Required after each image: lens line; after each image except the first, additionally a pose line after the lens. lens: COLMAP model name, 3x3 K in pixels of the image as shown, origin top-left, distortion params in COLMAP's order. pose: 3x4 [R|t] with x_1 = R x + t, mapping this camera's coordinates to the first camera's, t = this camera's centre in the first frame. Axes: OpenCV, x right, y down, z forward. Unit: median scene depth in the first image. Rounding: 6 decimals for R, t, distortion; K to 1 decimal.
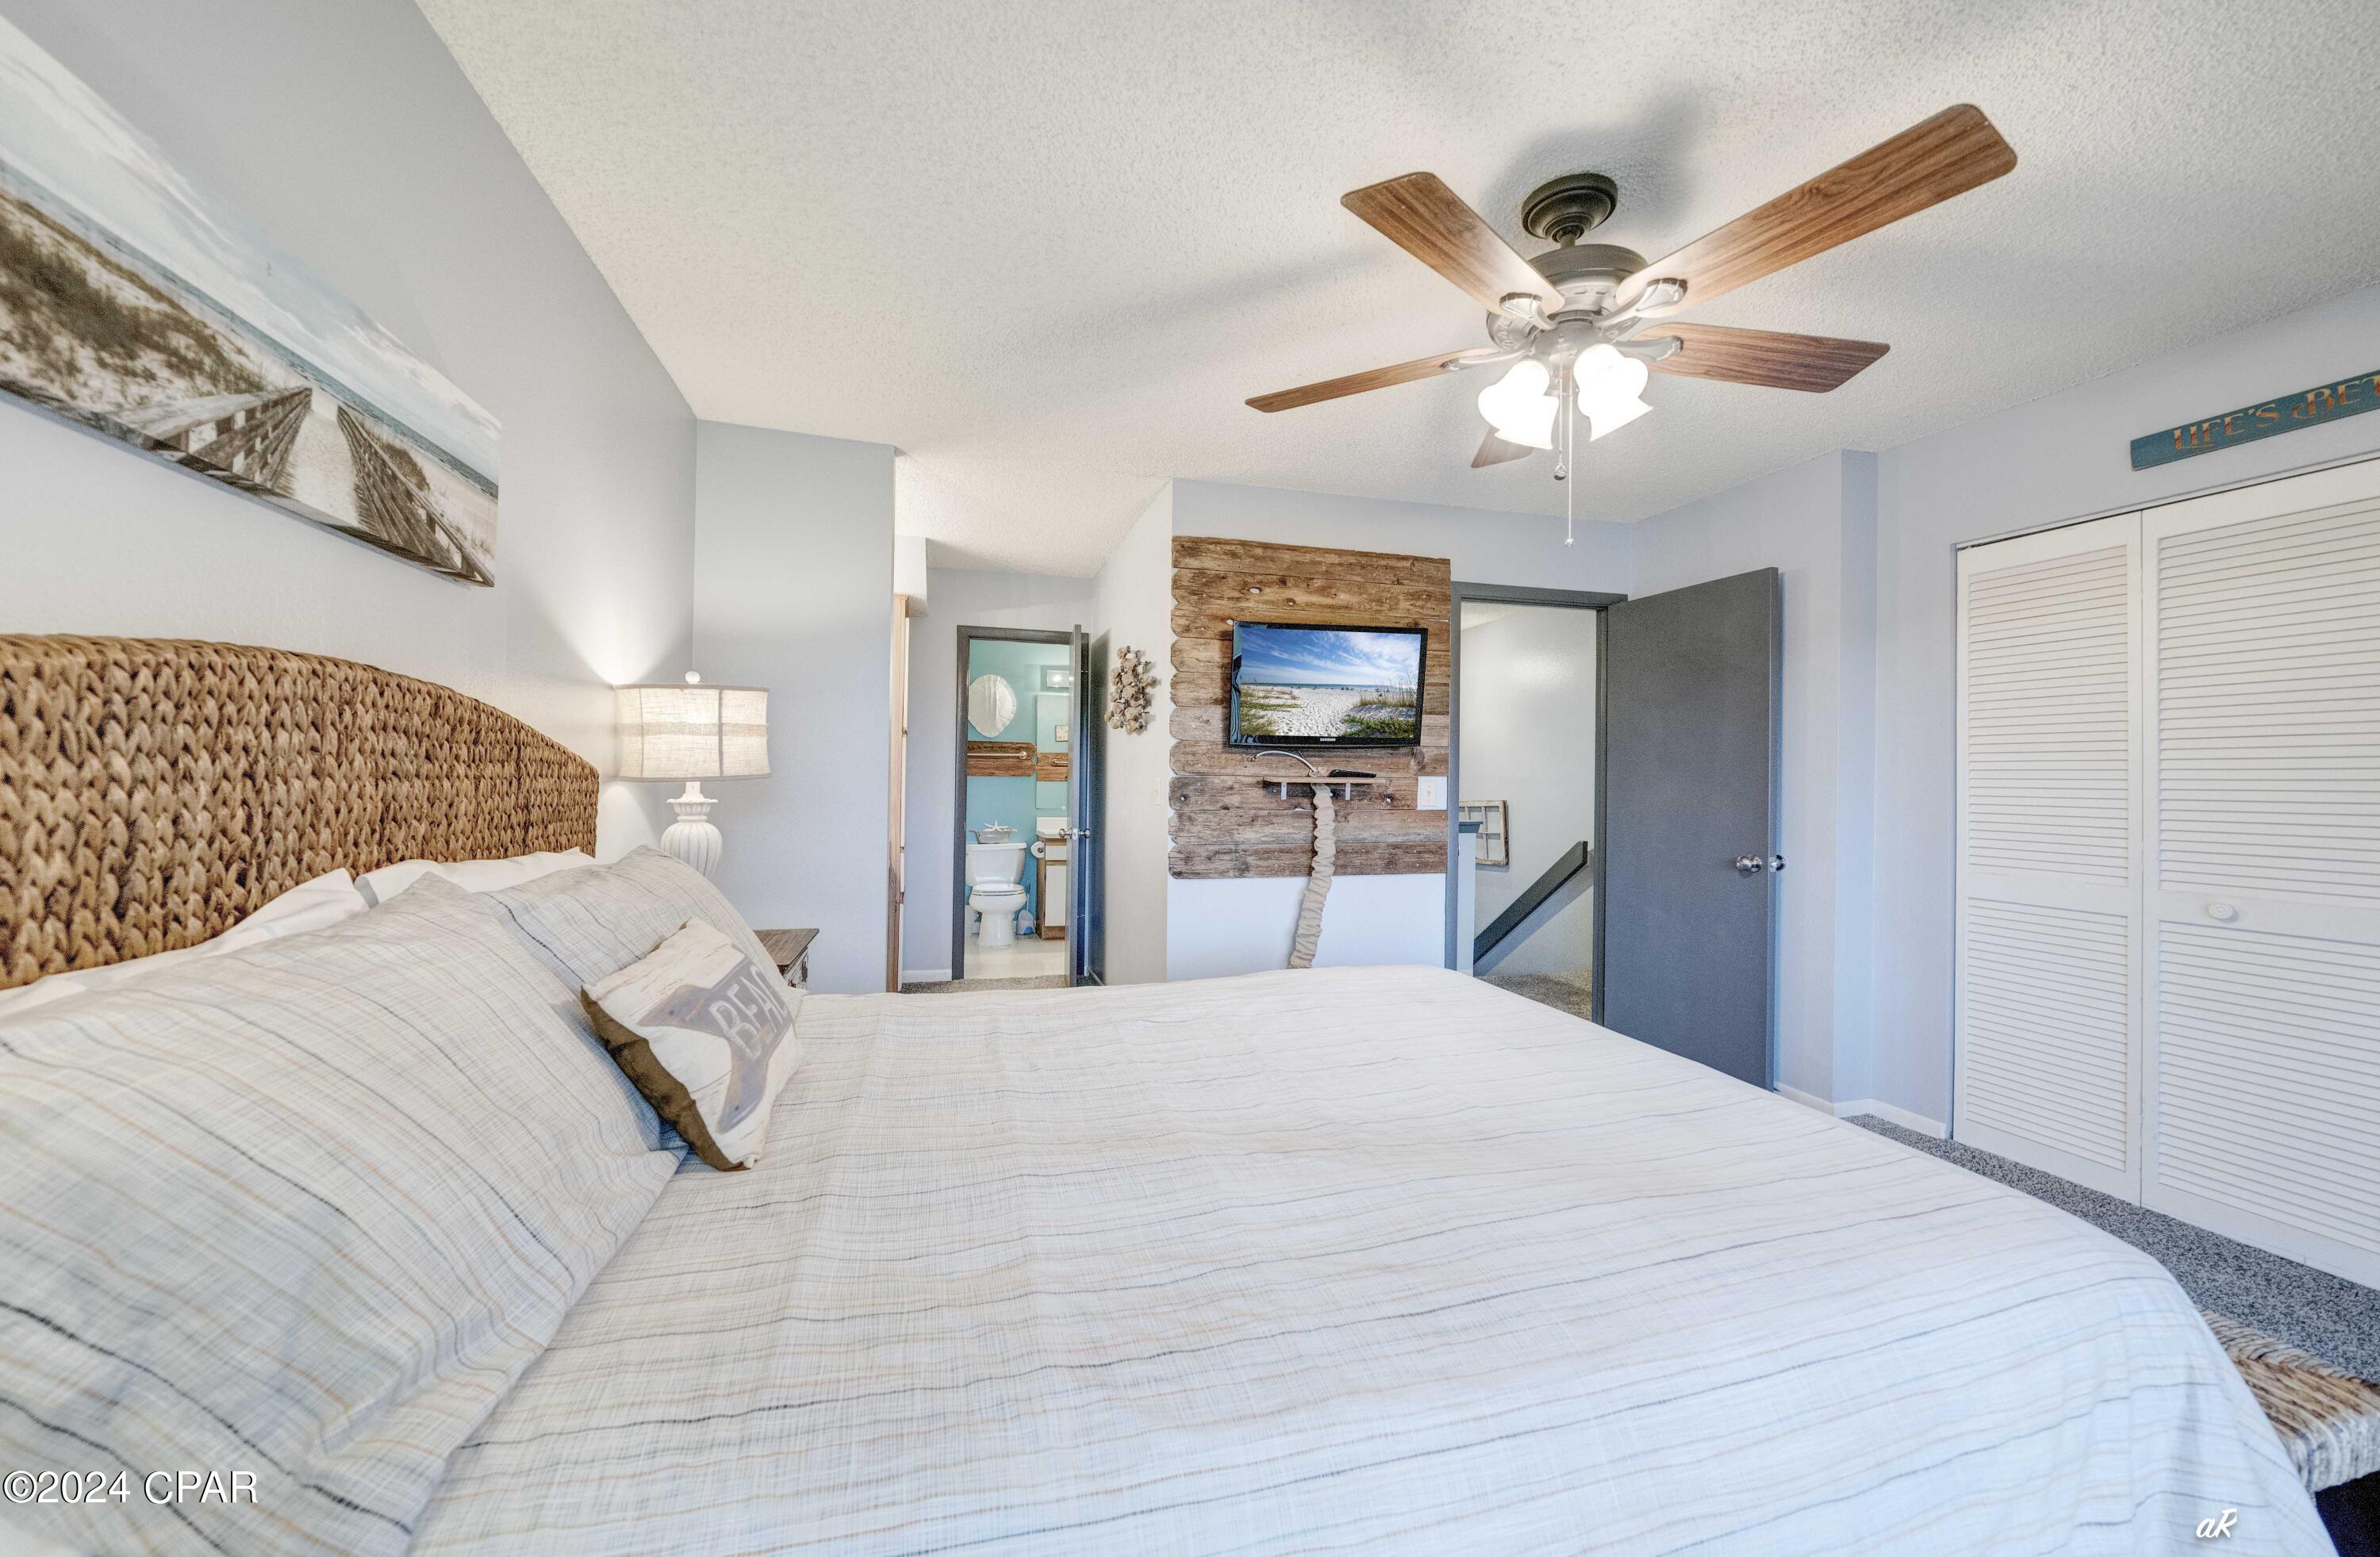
lens RADIAL K [[830.1, 0, 1156.3], [0, 830.1, 781.2], [0, 0, 1]] dist [0.000735, -0.000154]
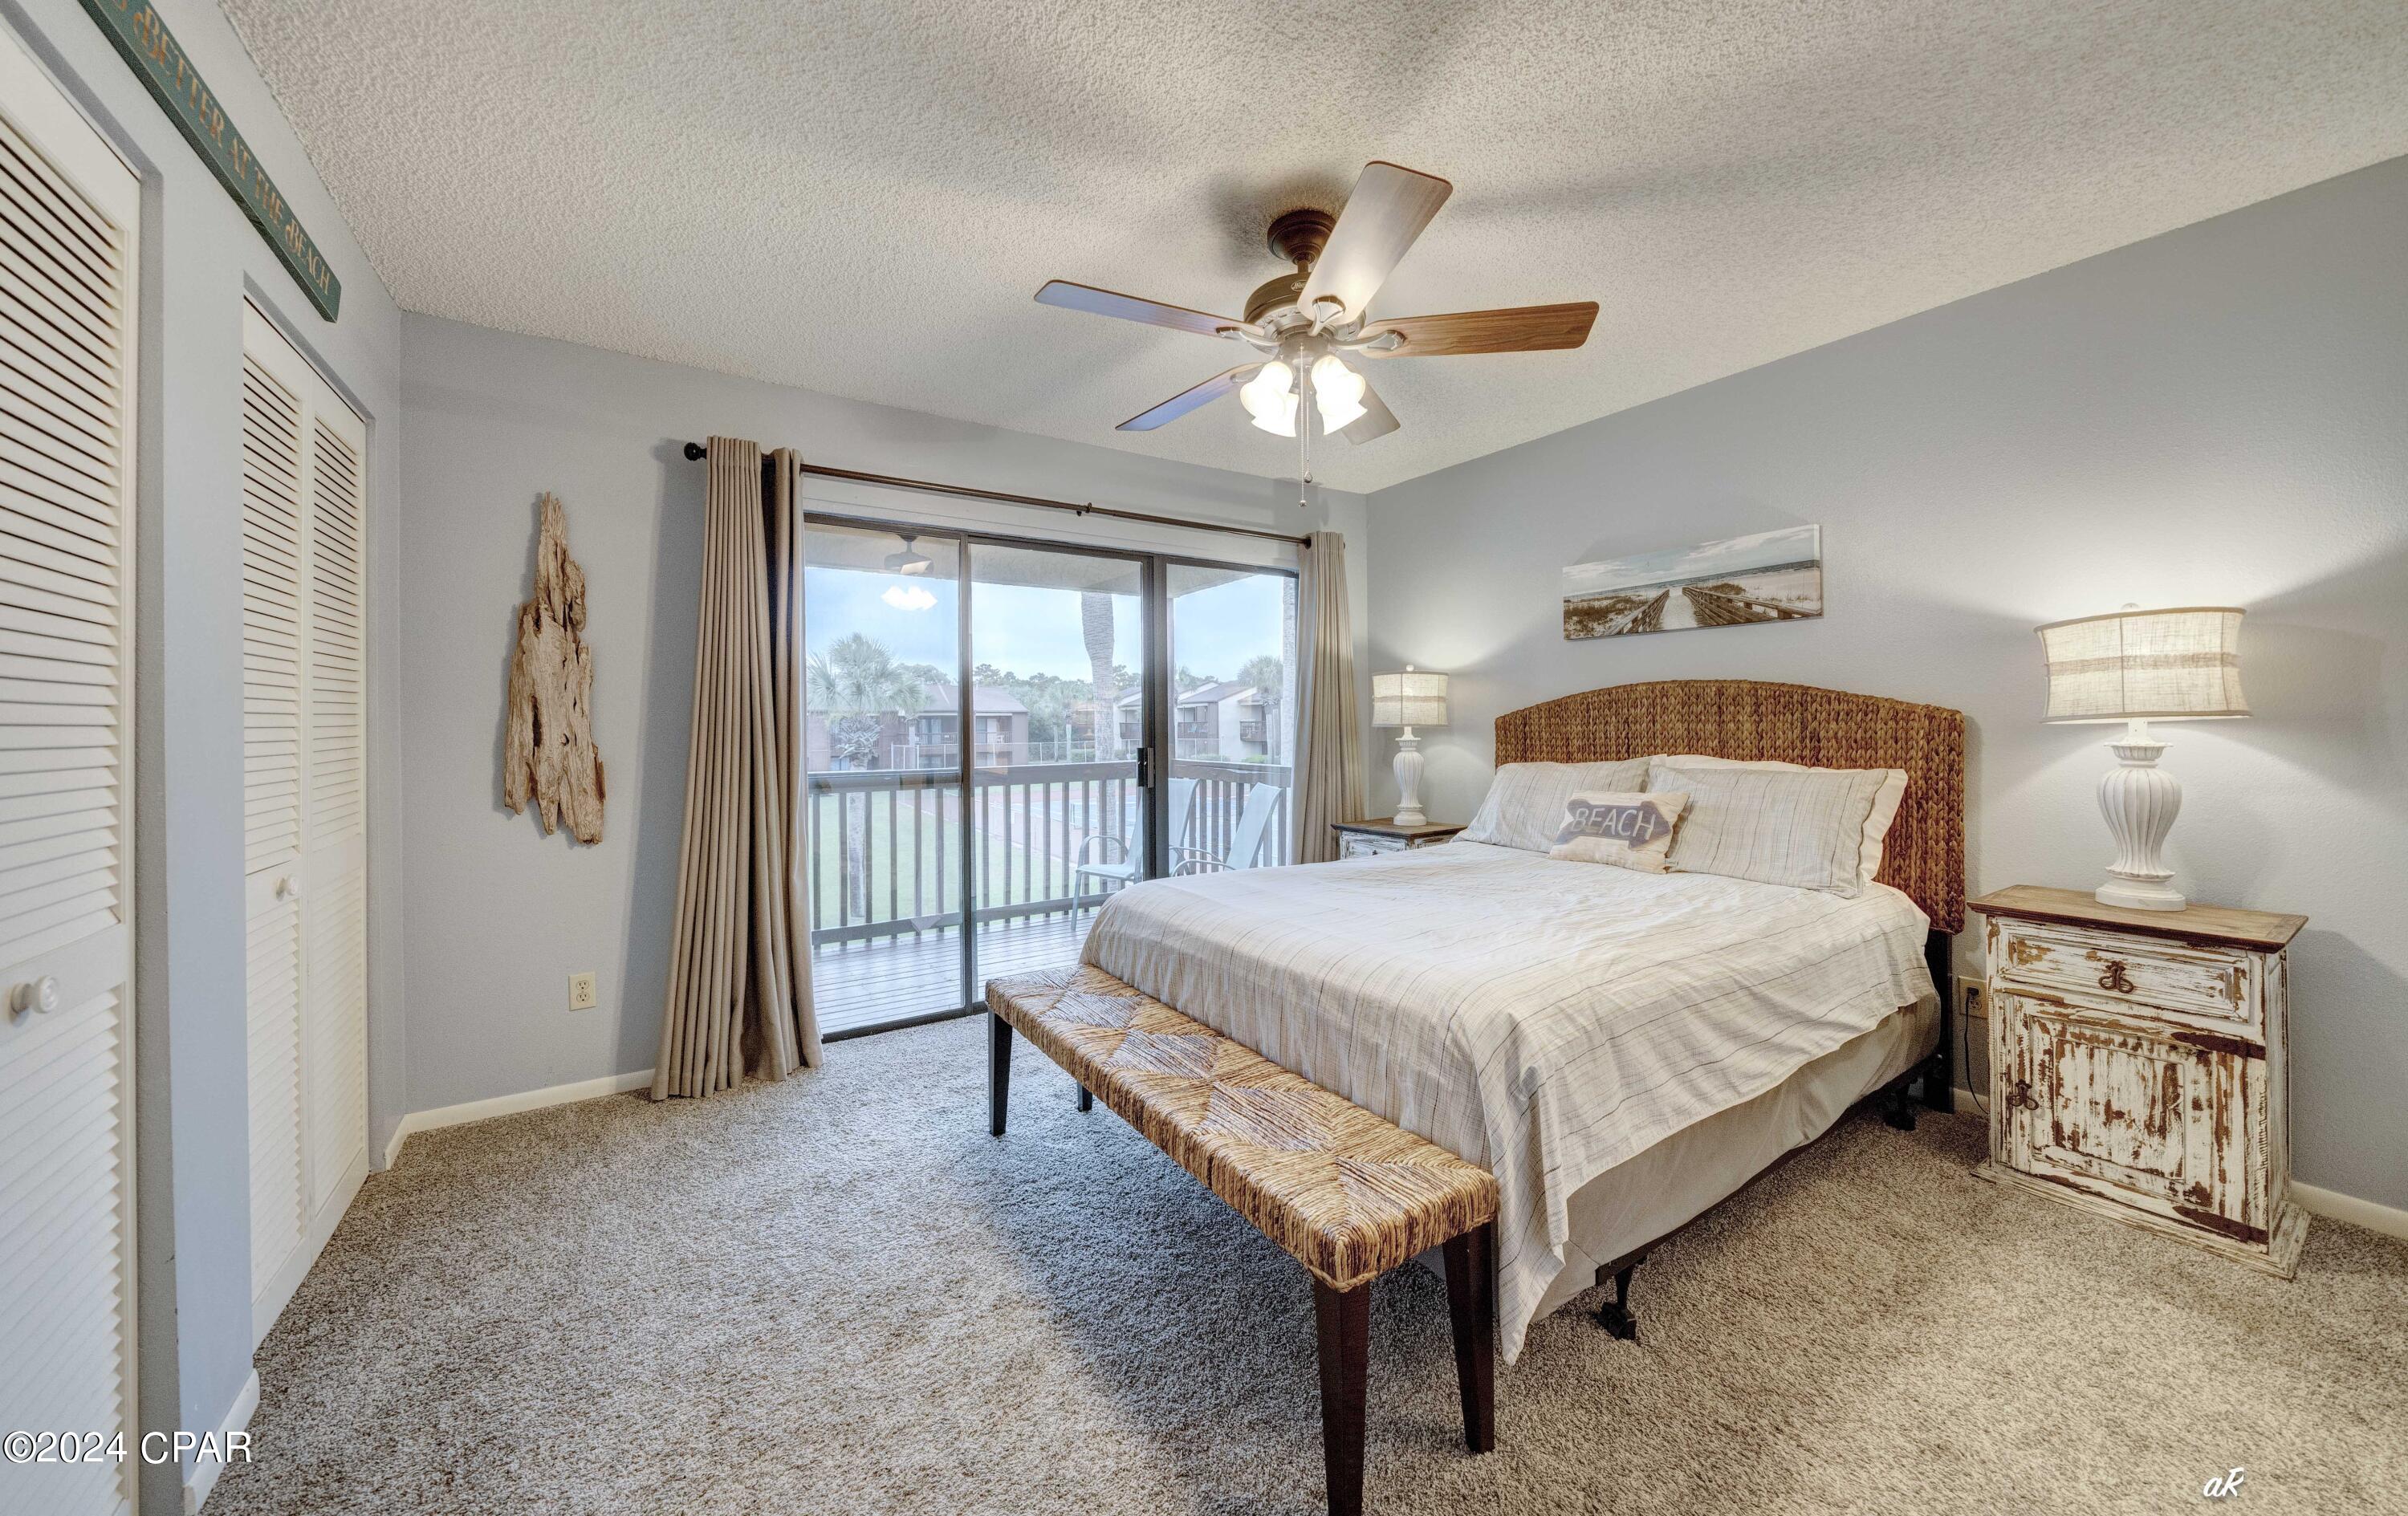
lens RADIAL K [[834.7, 0, 1214.9], [0, 834.7, 711.9], [0, 0, 1]] dist [0.000213, -0.000022]
pose [[-0.941218, -0.003918, -0.337776, 0.506135], [0.001166, 0.999889, -0.014847, 0.000769], [0.337797, -0.014368, -0.941109, 1.096072]]
